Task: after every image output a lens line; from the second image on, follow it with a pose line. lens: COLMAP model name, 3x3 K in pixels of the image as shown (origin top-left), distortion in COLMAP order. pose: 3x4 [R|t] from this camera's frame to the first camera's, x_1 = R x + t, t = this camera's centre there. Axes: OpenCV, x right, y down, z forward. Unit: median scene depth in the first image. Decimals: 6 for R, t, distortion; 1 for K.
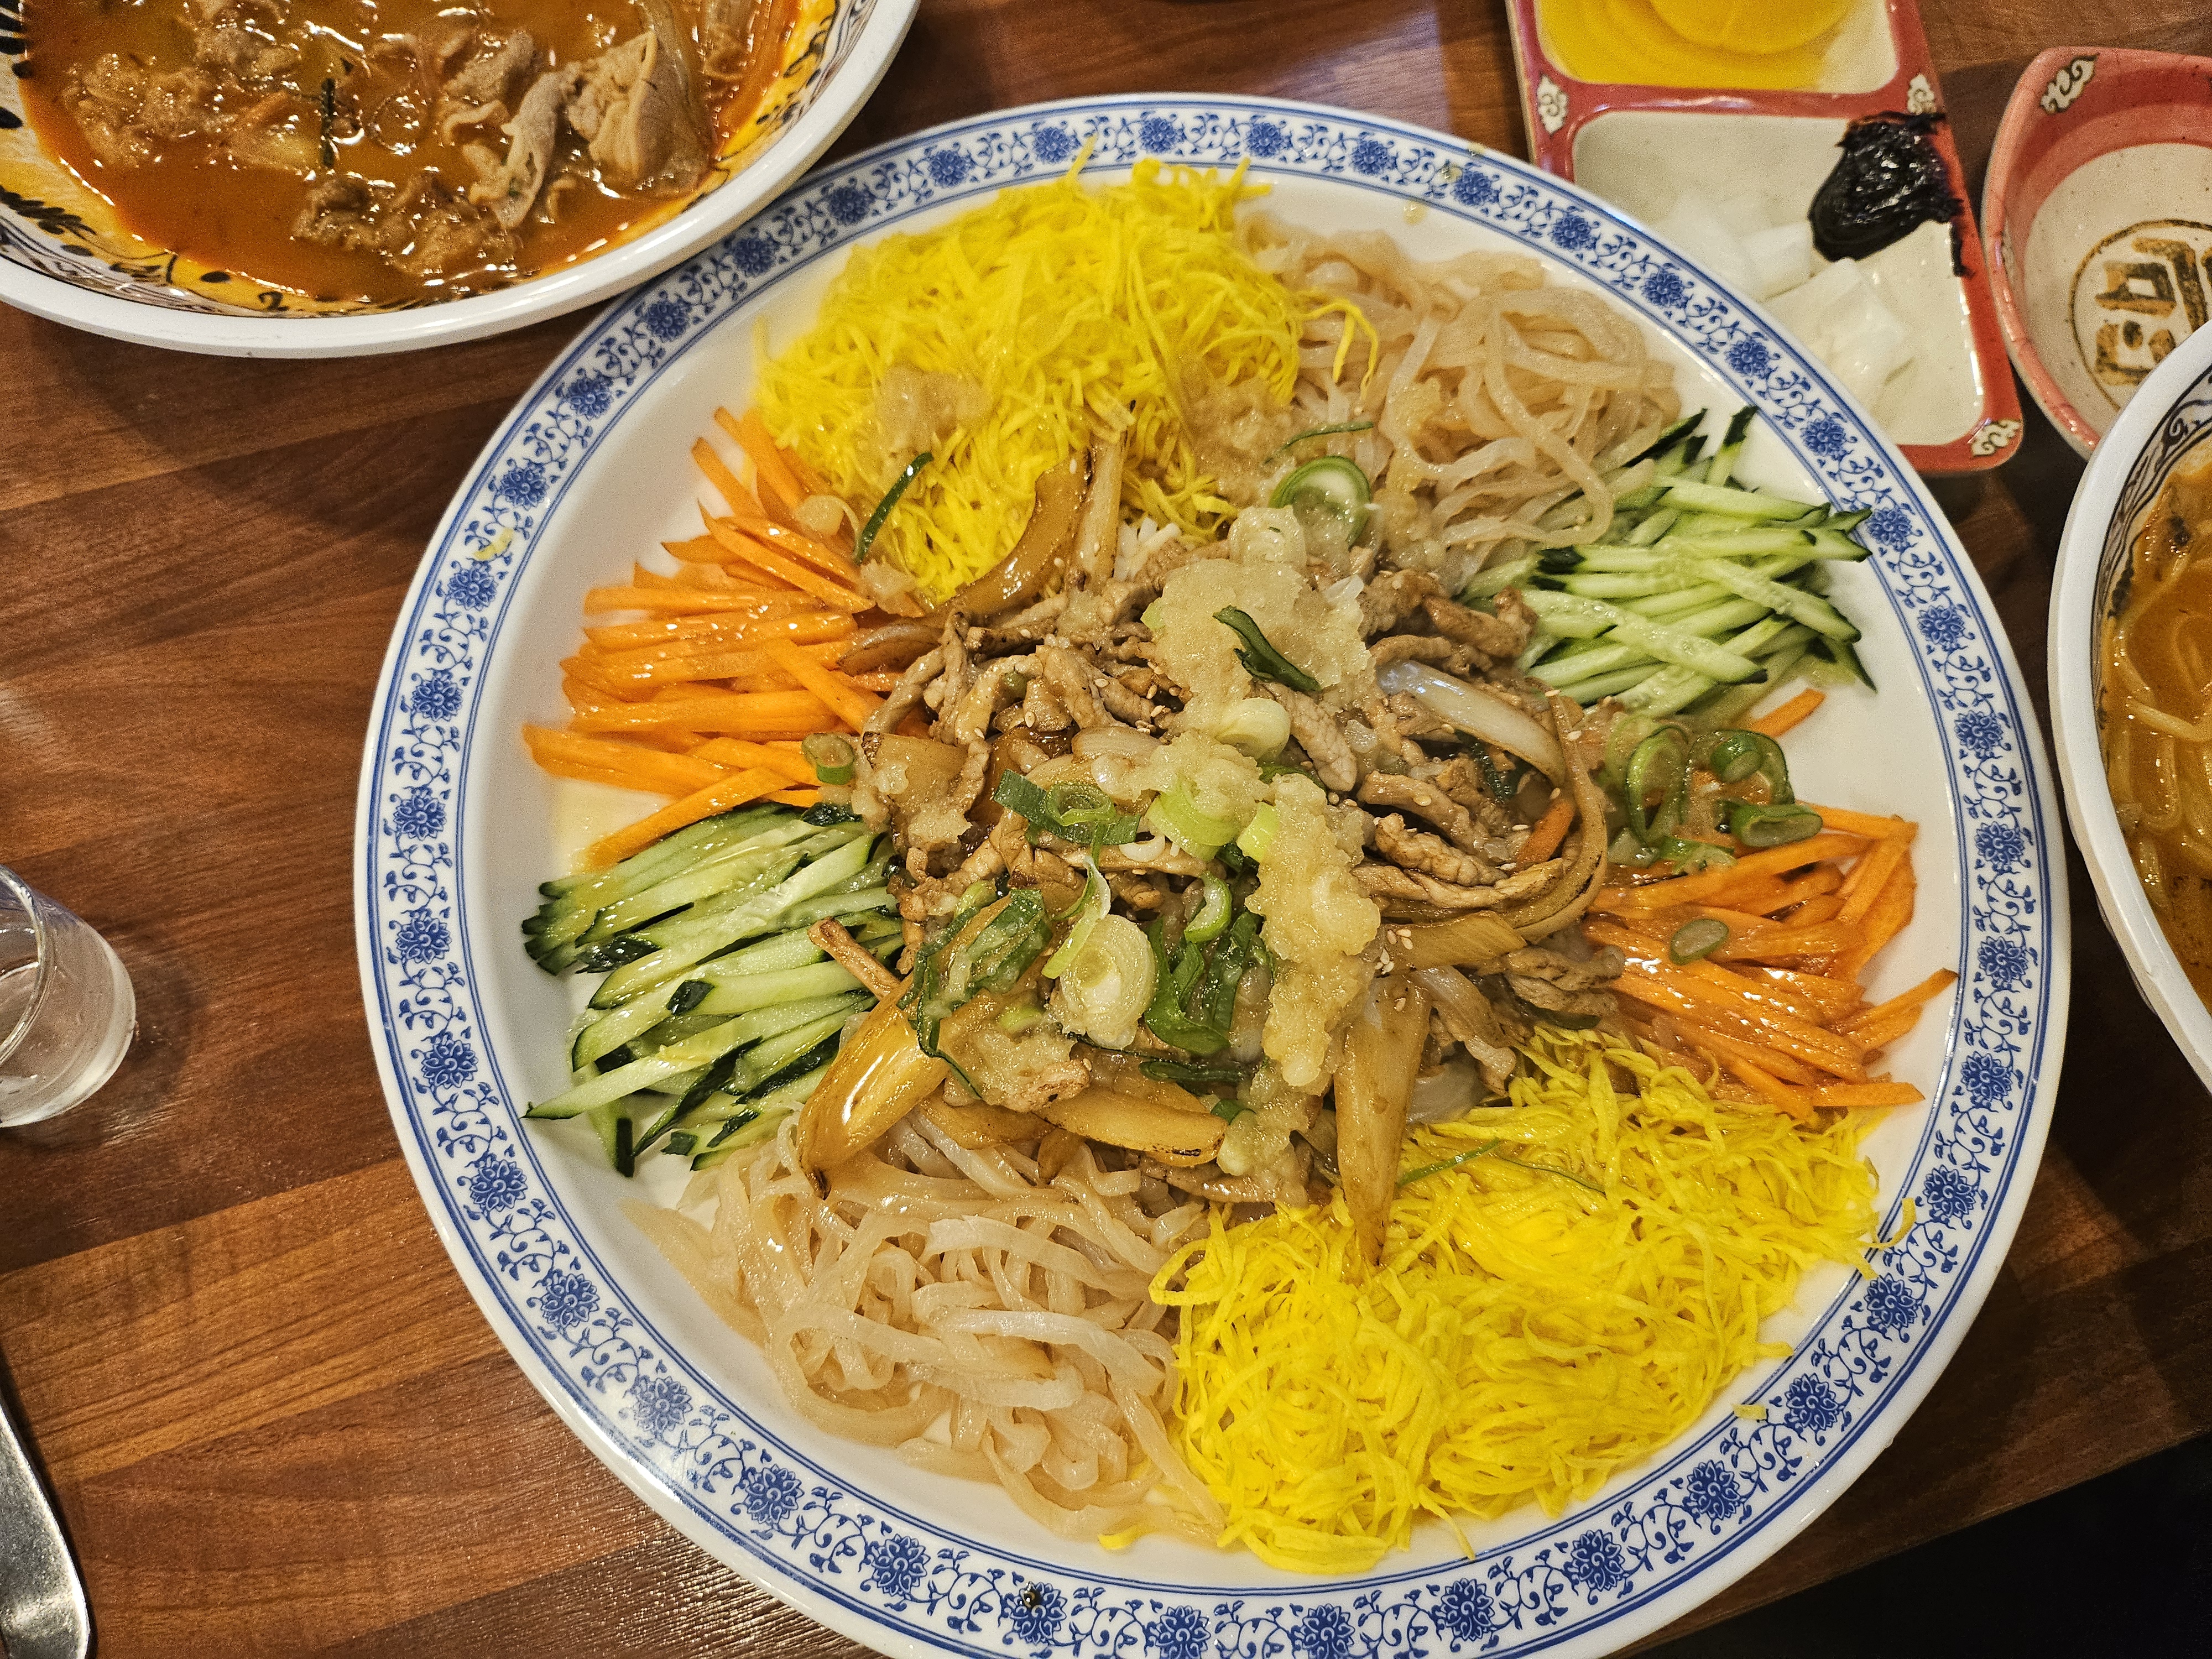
lens RADIAL K [[1564.4, 0, 1068.7], [0, 1564.4, 866.6], [0, 0, 1]] dist [0.038072, -0.038292]
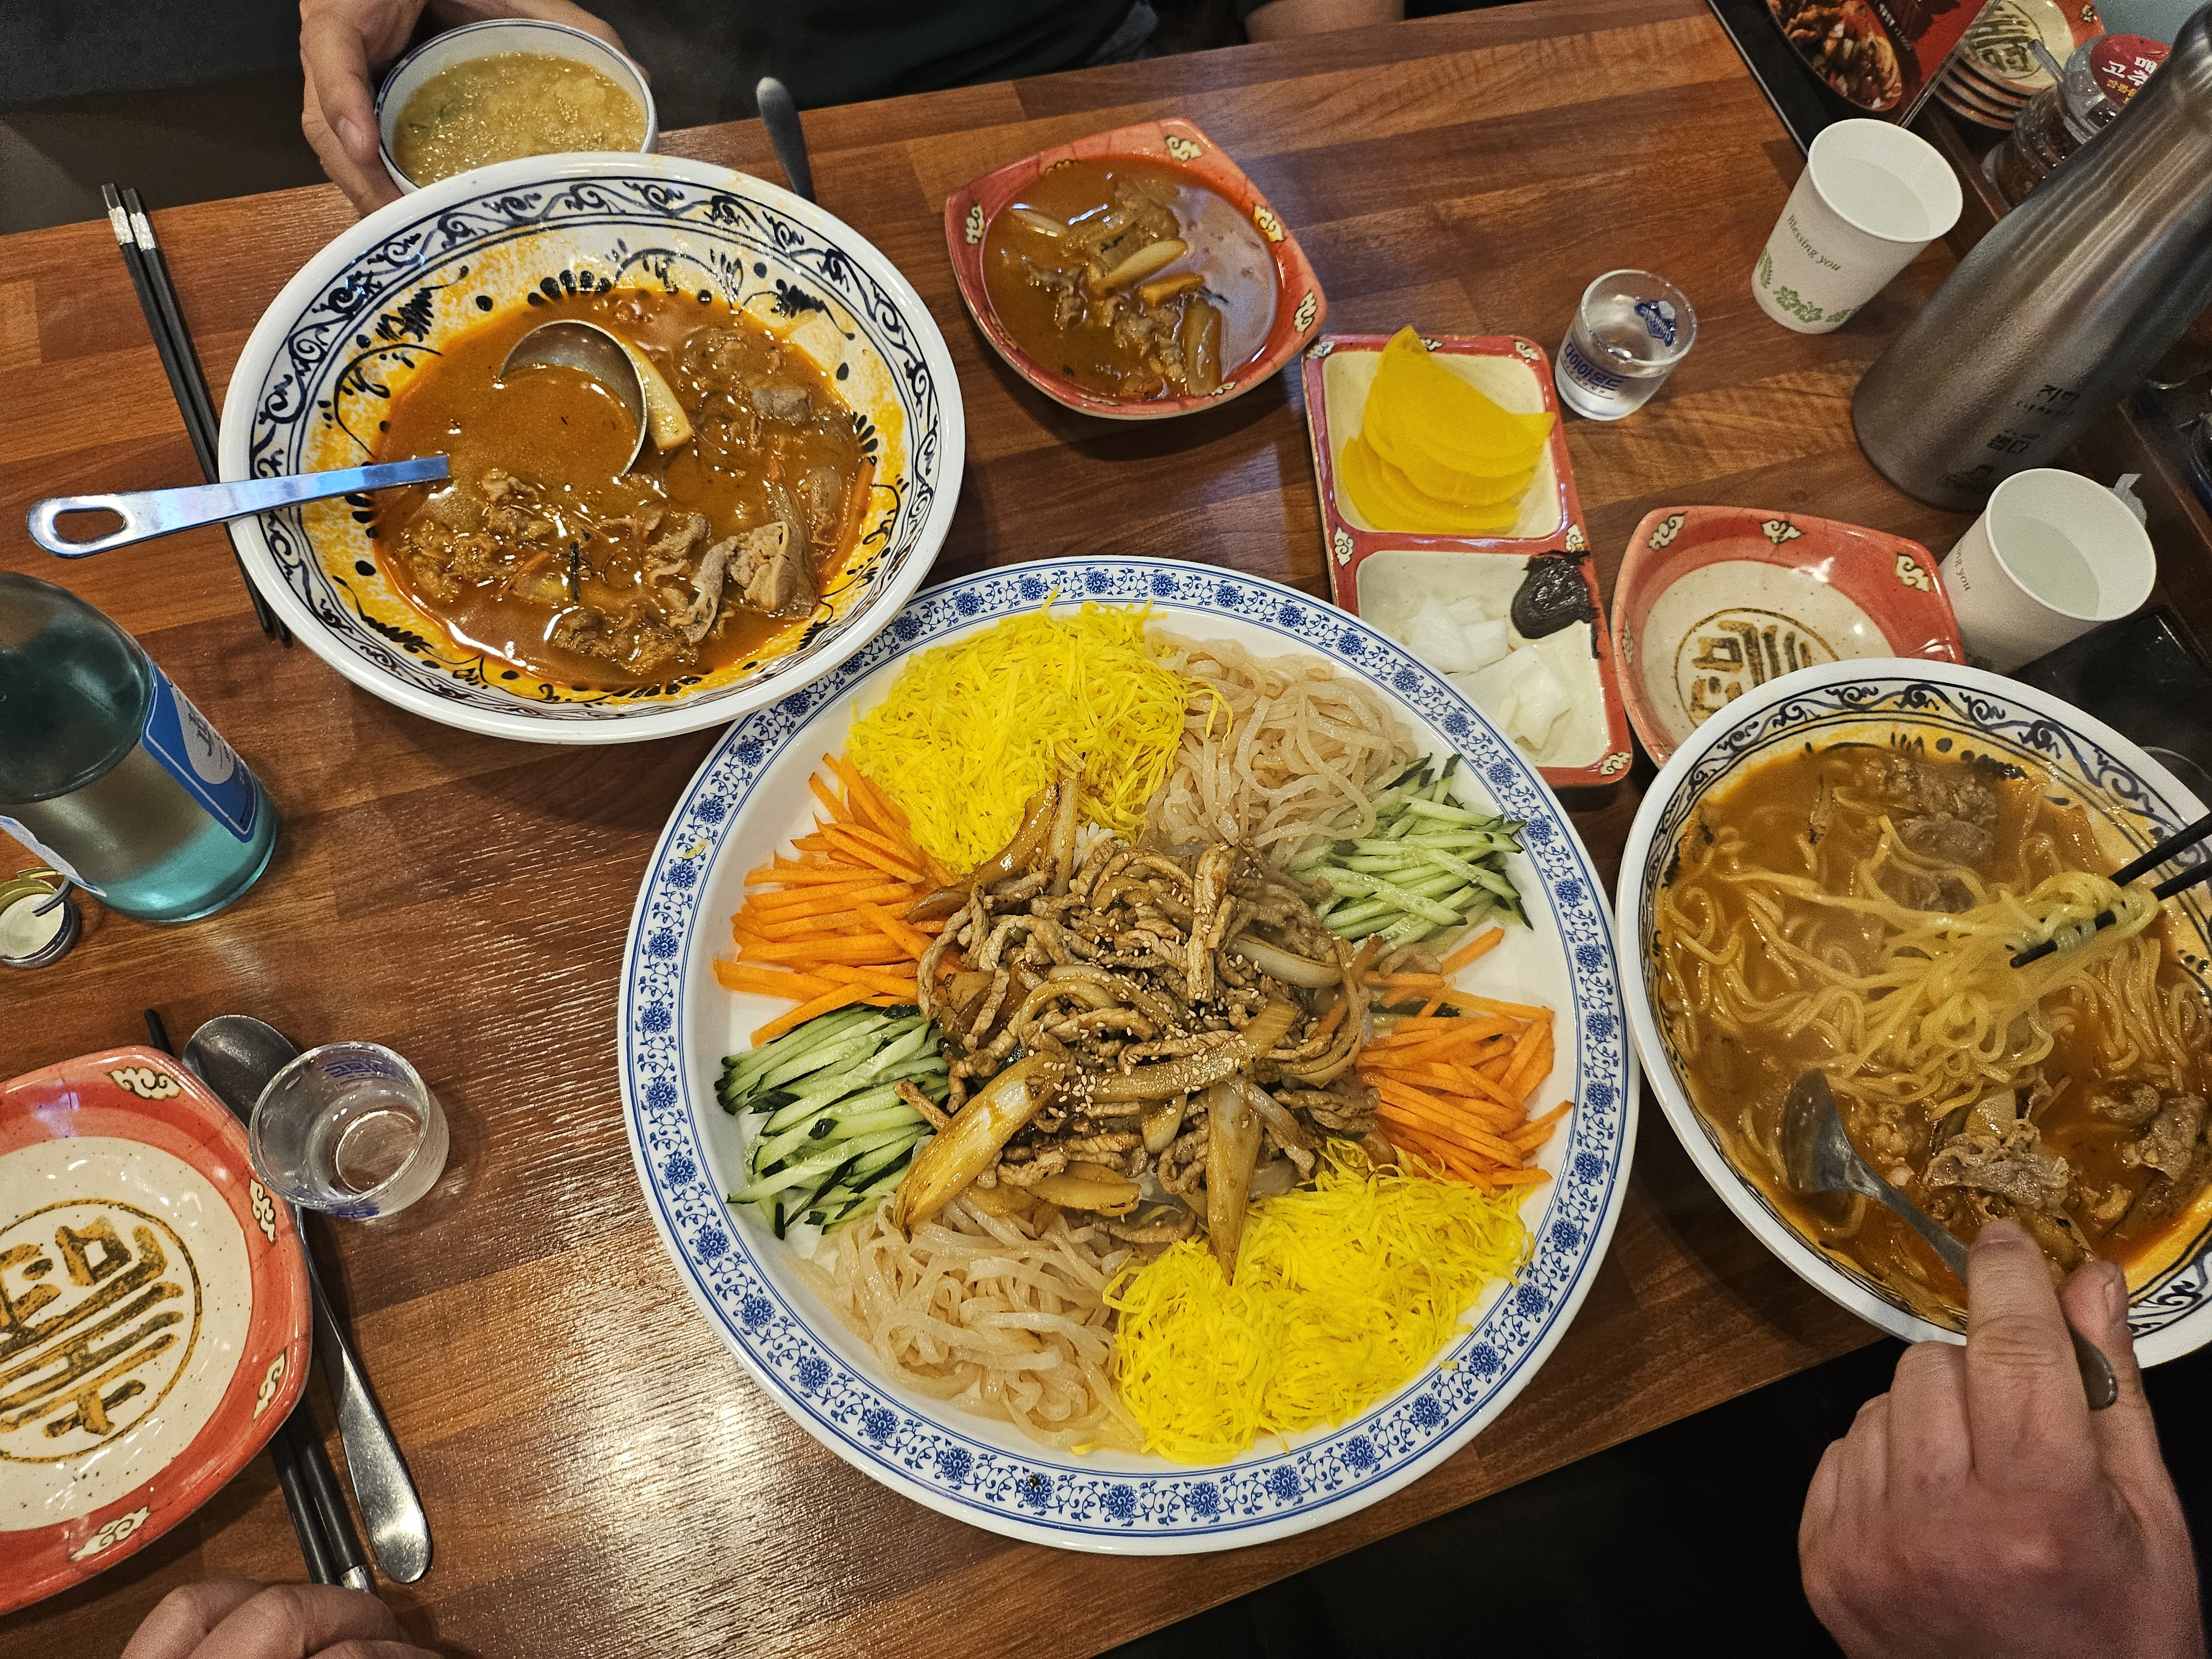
lens RADIAL K [[1564.4, 0, 1089.5], [0, 1564.4, 830.5], [0, 0, 1]] dist [0.038072, -0.038292]
pose [[0.998165, -0.002250, 0.060510, -0.056165], [0.007622, 0.996030, -0.088695, -0.077715], [-0.060070, 0.088993, 0.994219, -0.666794]]
